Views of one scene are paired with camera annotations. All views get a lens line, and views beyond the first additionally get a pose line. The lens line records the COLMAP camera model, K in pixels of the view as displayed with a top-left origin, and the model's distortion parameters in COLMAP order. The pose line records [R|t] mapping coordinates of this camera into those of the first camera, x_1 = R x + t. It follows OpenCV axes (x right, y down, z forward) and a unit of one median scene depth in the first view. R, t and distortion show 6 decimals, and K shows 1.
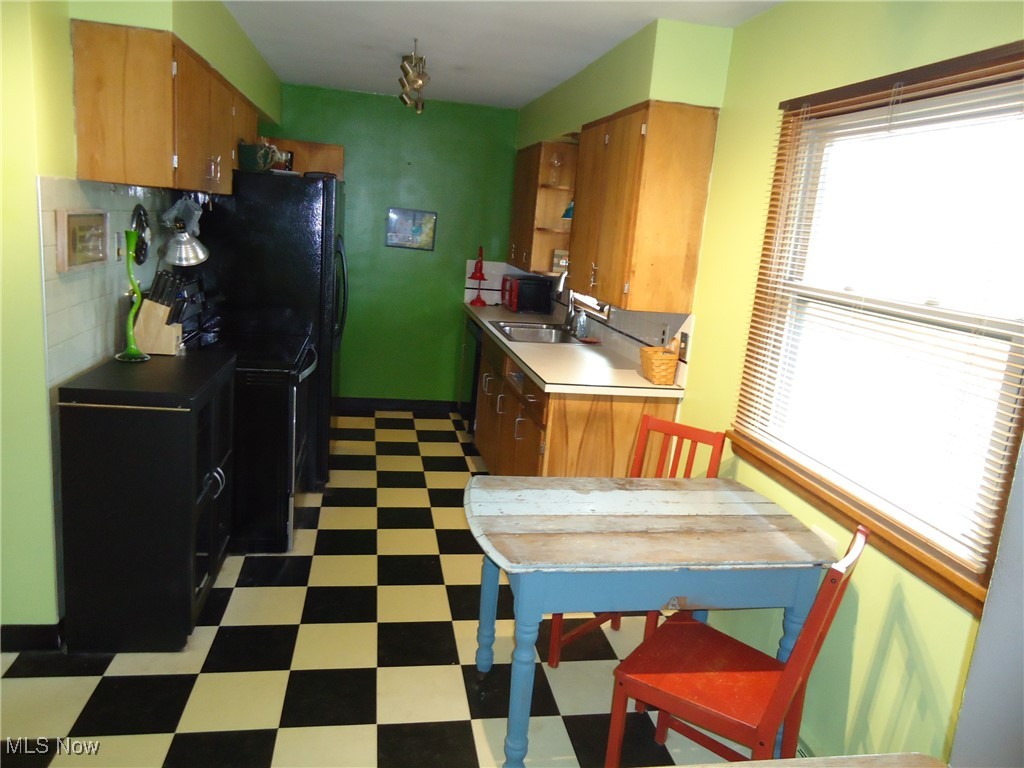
lens RADIAL K [[754.0, 0, 513.8], [0, 754.0, 379.8], [0, 0, 1]] dist [0.004786, 0.005982]
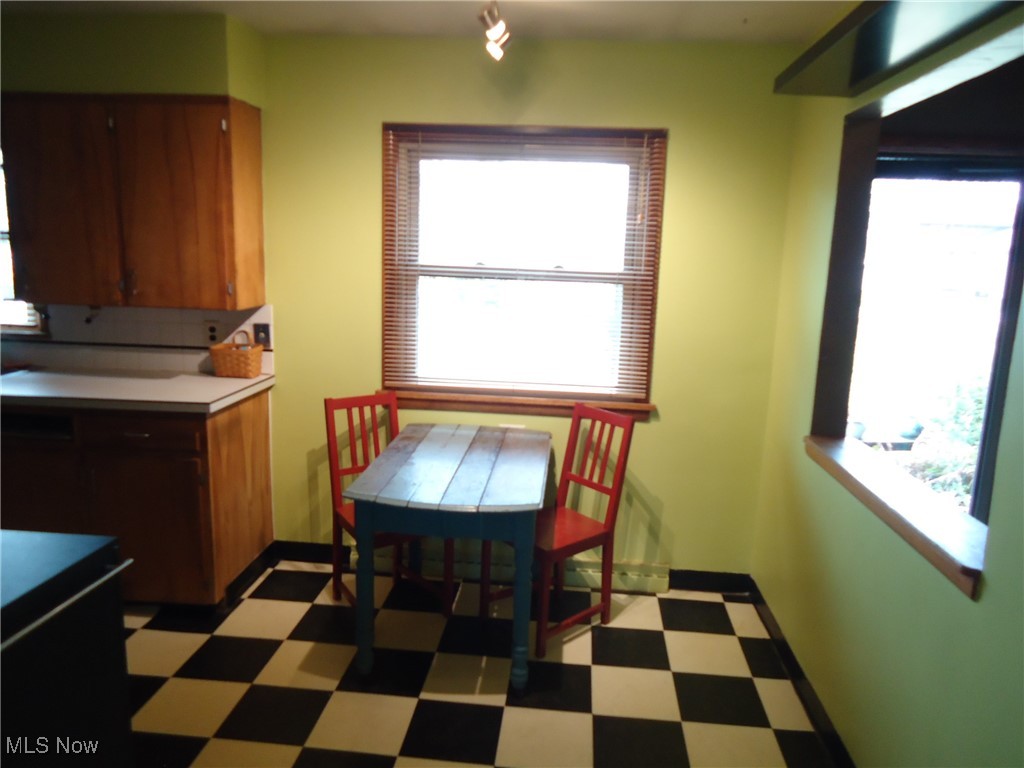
lens RADIAL K [[754.0, 0, 515.8], [0, 754.0, 387.8], [0, 0, 1]] dist [0.004786, 0.005982]
pose [[0.260604, -0.254358, 0.931336, -0.824776], [0.191223, 0.959157, 0.208449, -0.155013], [-0.946319, 0.123770, 0.298599, 0.443936]]
